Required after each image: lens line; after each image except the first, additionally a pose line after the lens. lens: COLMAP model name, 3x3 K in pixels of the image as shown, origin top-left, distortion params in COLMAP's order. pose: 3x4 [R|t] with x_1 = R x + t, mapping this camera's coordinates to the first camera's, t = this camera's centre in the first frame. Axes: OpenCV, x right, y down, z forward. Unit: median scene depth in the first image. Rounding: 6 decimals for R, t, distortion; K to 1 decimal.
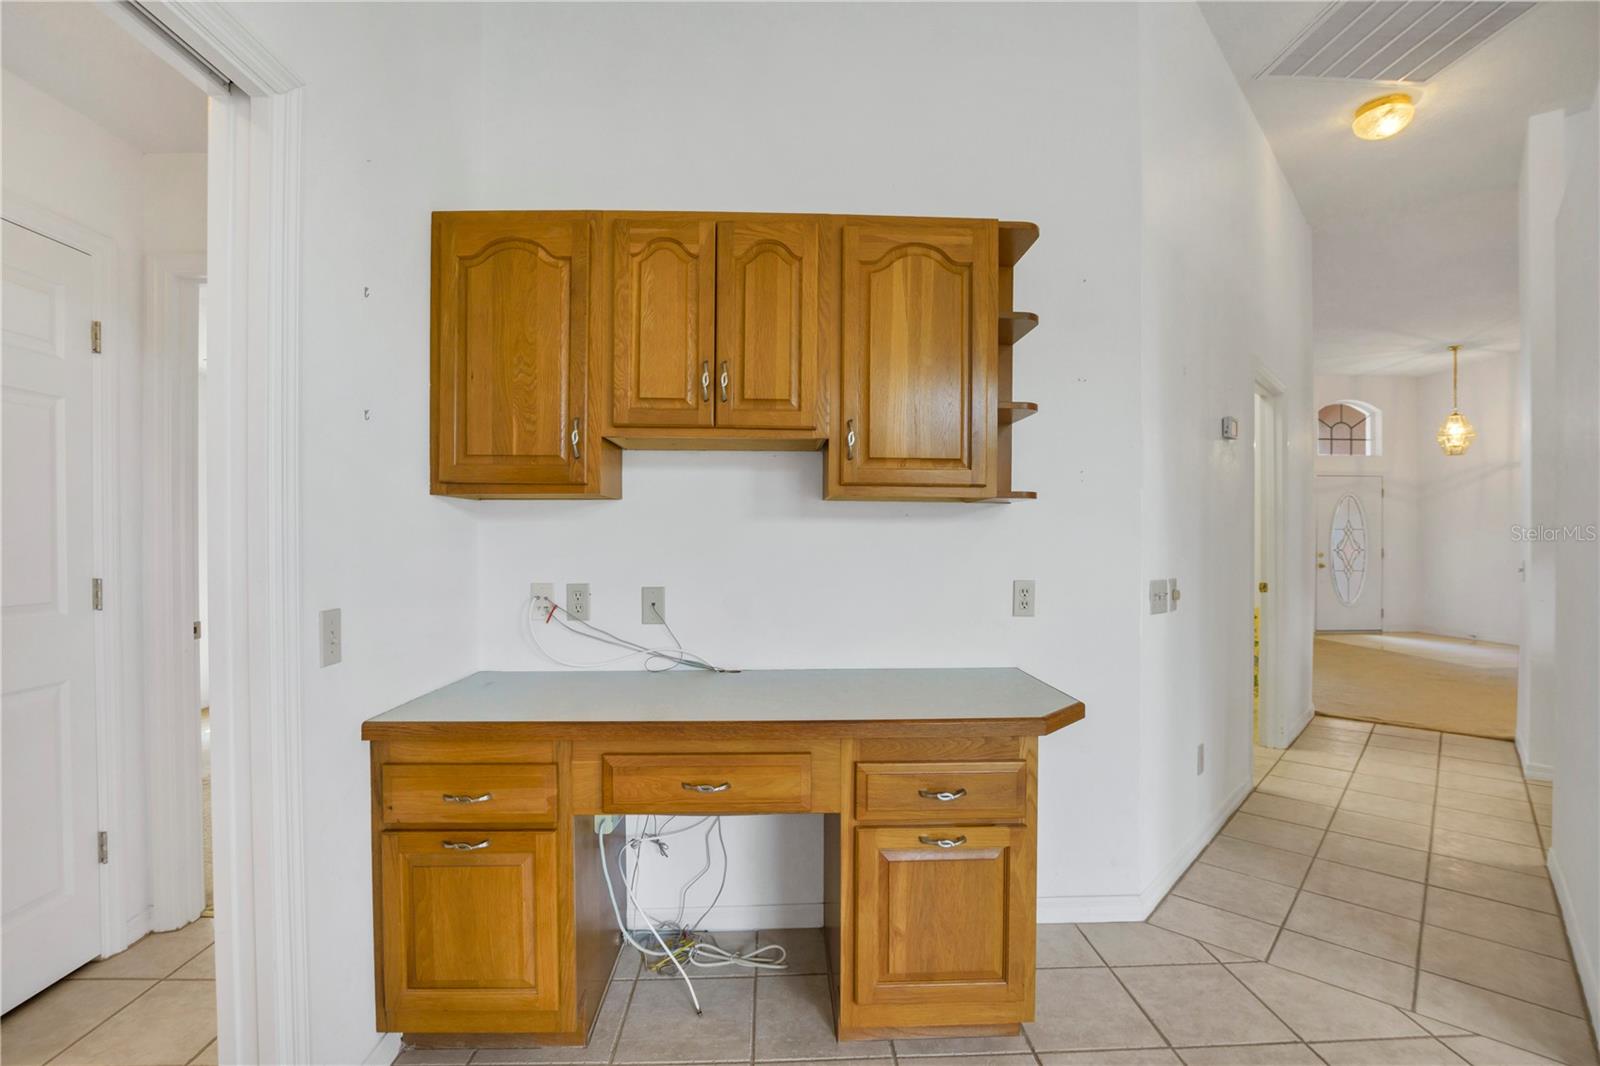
lens RADIAL K [[706.6, 0, 794.0], [0, 706.6, 542.4], [0, 0, 1]] dist [-0.034844, 0.007263]
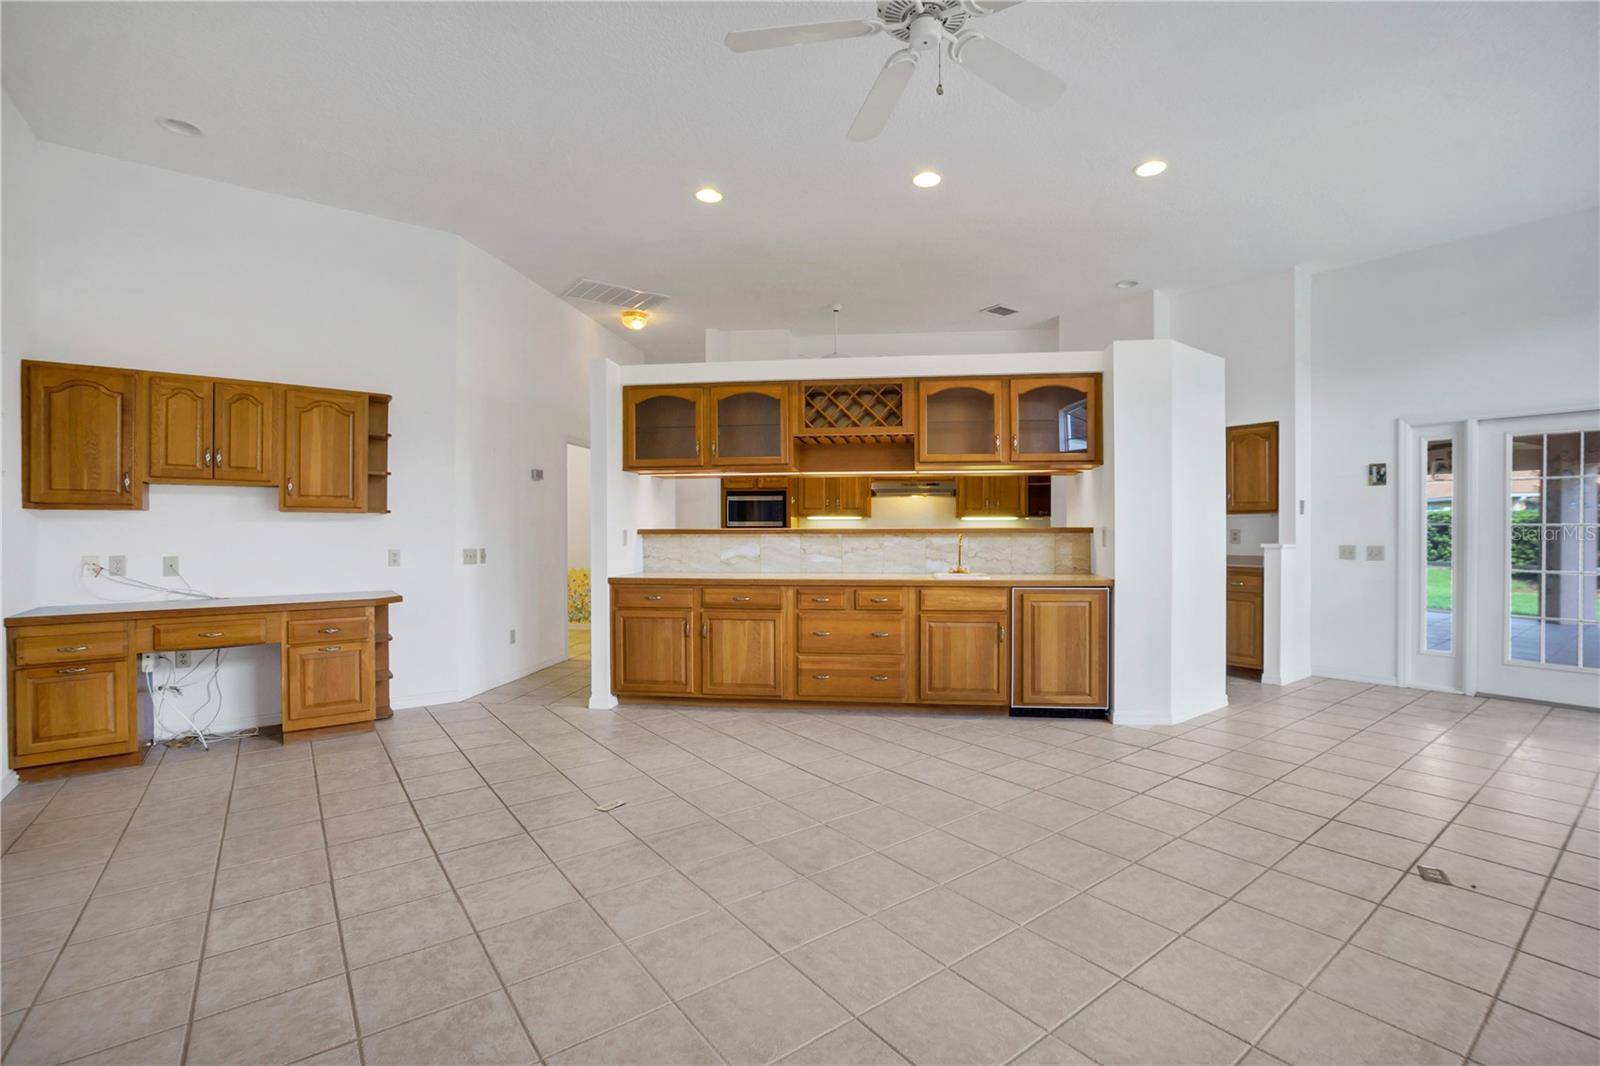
lens RADIAL K [[706.6, 0, 815.7], [0, 706.6, 532.8], [0, 0, 1]] dist [-0.034844, 0.007263]
pose [[0.809665, -0.005973, 0.586862, 0.137507], [0.005002, 0.999982, 0.003278, 0.002288], [-0.586871, 0.000282, 0.809680, -1.776286]]
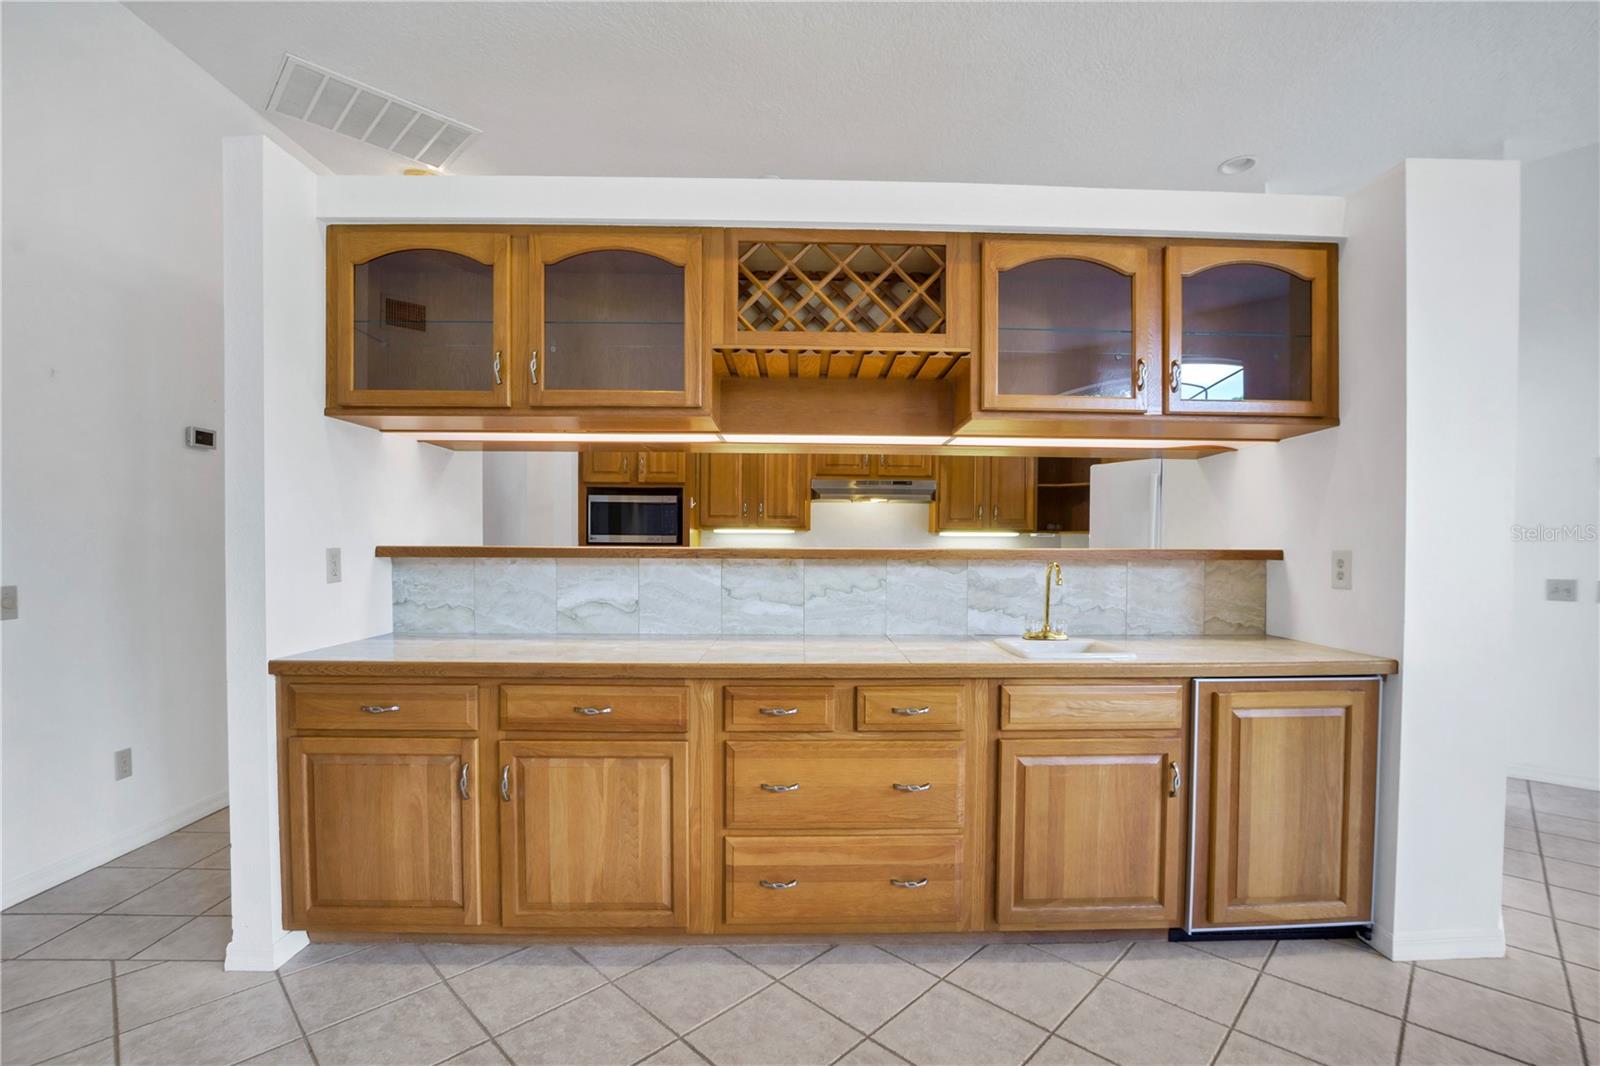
lens RADIAL K [[706.6, 0, 813.3], [0, 706.6, 563.2], [0, 0, 1]] dist [-0.034844, 0.007263]
pose [[0.708572, -0.012974, 0.705519, 0.874538], [-0.003046, 0.999765, 0.021444, -0.004984], [-0.705632, -0.017344, 0.708366, -0.591977]]
